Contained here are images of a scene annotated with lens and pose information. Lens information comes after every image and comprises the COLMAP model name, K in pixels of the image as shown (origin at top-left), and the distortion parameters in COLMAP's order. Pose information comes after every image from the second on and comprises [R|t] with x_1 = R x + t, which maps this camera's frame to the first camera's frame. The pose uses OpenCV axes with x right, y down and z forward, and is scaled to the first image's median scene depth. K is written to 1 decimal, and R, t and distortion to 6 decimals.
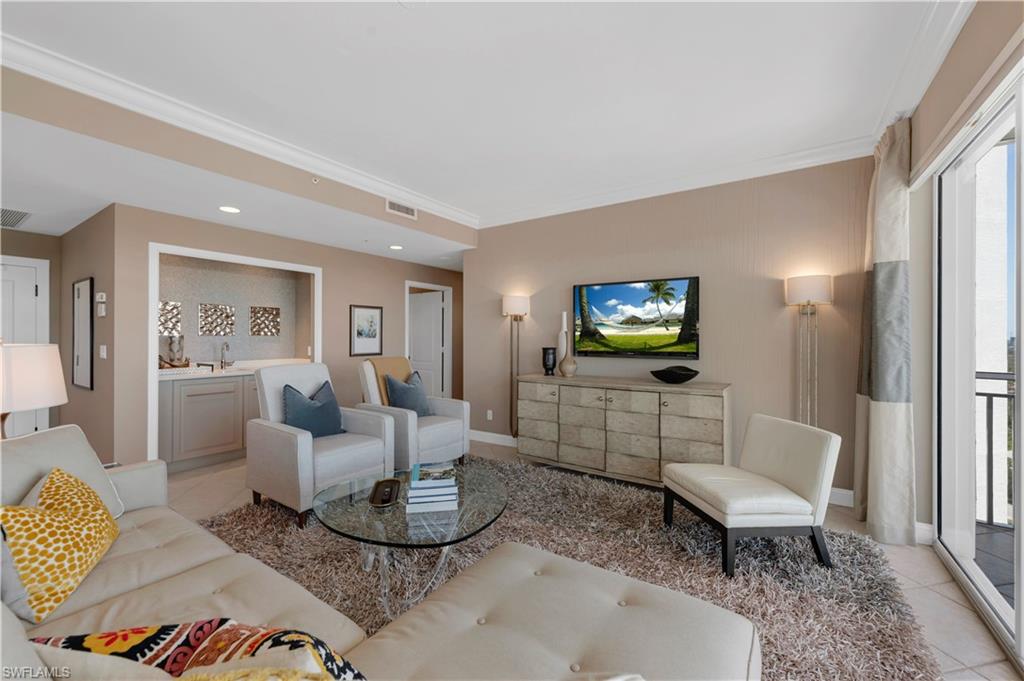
lens RADIAL K [[413.0, 0, 510.3], [0, 413.0, 336.7], [0, 0, 1]] dist [0.000992, 0.000119]
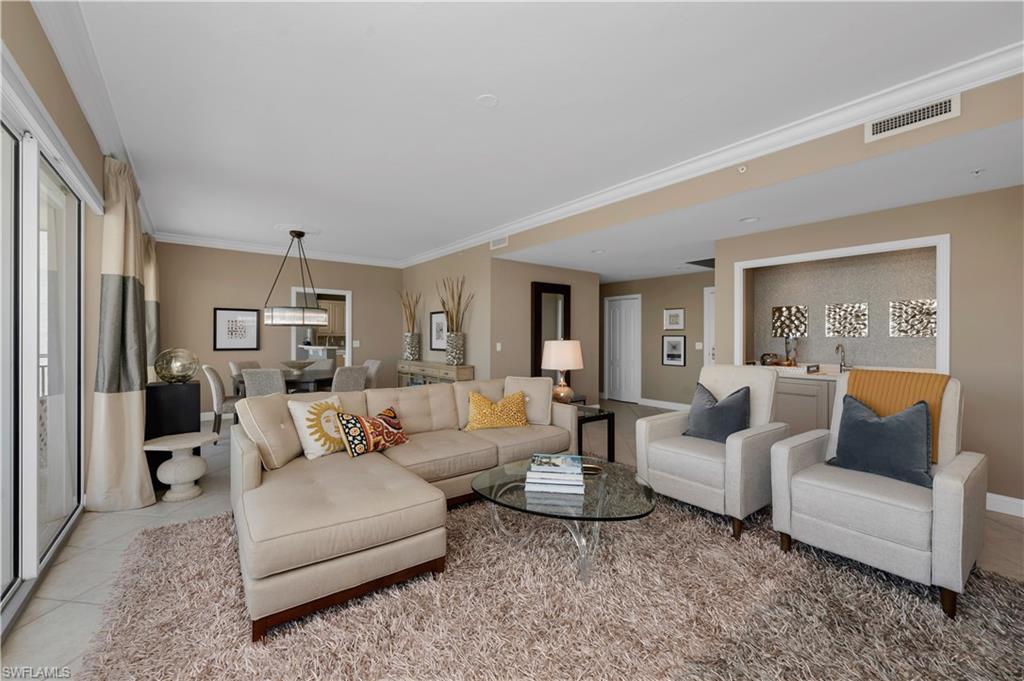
lens RADIAL K [[413.0, 0, 510.3], [0, 413.0, 336.7], [0, 0, 1]] dist [0.000992, 0.000119]
pose [[-0.316738, -0.008177, -0.948478, 0.479347], [-0.007268, 0.999954, -0.006194, 0.006196], [0.948485, 0.004932, -0.316783, 0.674241]]
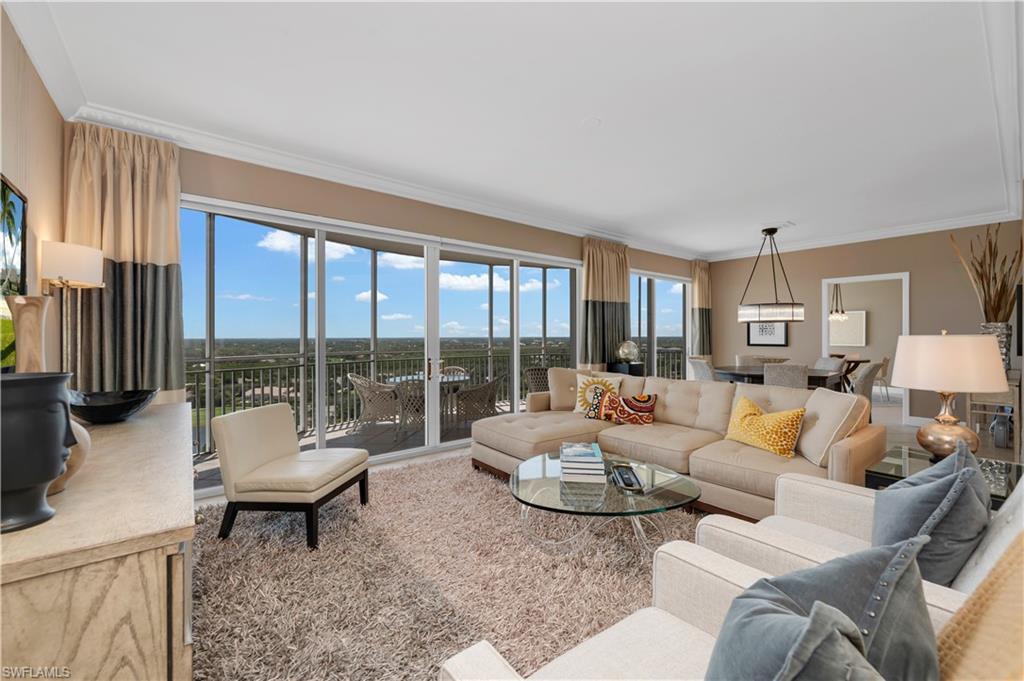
lens RADIAL K [[413.0, 0, 510.3], [0, 413.0, 336.7], [0, 0, 1]] dist [0.000992, 0.000119]
pose [[-0.956742, -0.004199, 0.290906, -0.180851], [-0.002518, 0.999978, 0.006152, 0.009391], [-0.290926, 0.005153, -0.956732, 1.163001]]
